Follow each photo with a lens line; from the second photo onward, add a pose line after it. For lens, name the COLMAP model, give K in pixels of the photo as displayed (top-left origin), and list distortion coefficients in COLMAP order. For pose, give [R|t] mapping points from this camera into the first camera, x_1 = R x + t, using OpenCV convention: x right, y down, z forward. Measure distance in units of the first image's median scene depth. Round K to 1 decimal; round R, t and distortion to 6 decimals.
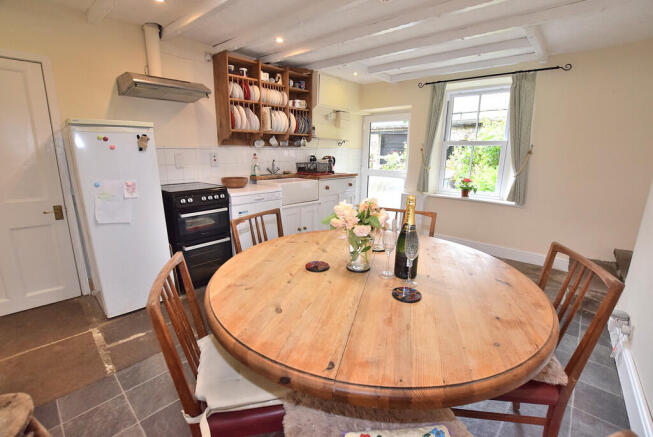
lens RADIAL K [[288.9, 0, 326.7], [0, 288.9, 217.3], [0, 0, 1]] dist [-0.017624, 0.000121]
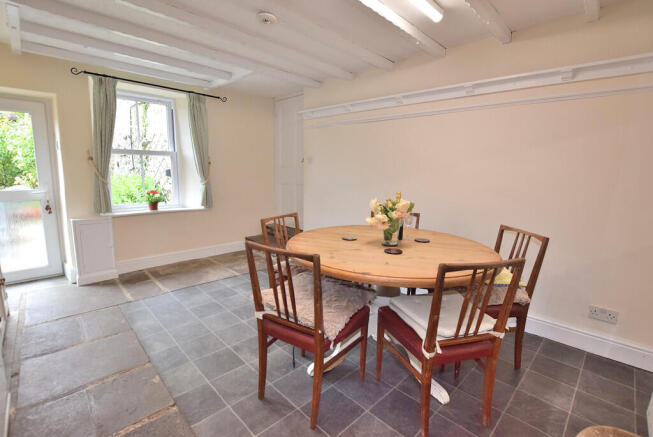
lens RADIAL K [[300.2, 0, 327.3], [0, 300.2, 216.8], [0, 0, 1]] dist [-0.005035, -0.000428]
pose [[0.076632, -0.172302, 0.982059, -0.589138], [0.202674, 0.967083, 0.153860, -0.116227], [-0.976243, 0.187247, 0.109031, 0.479154]]
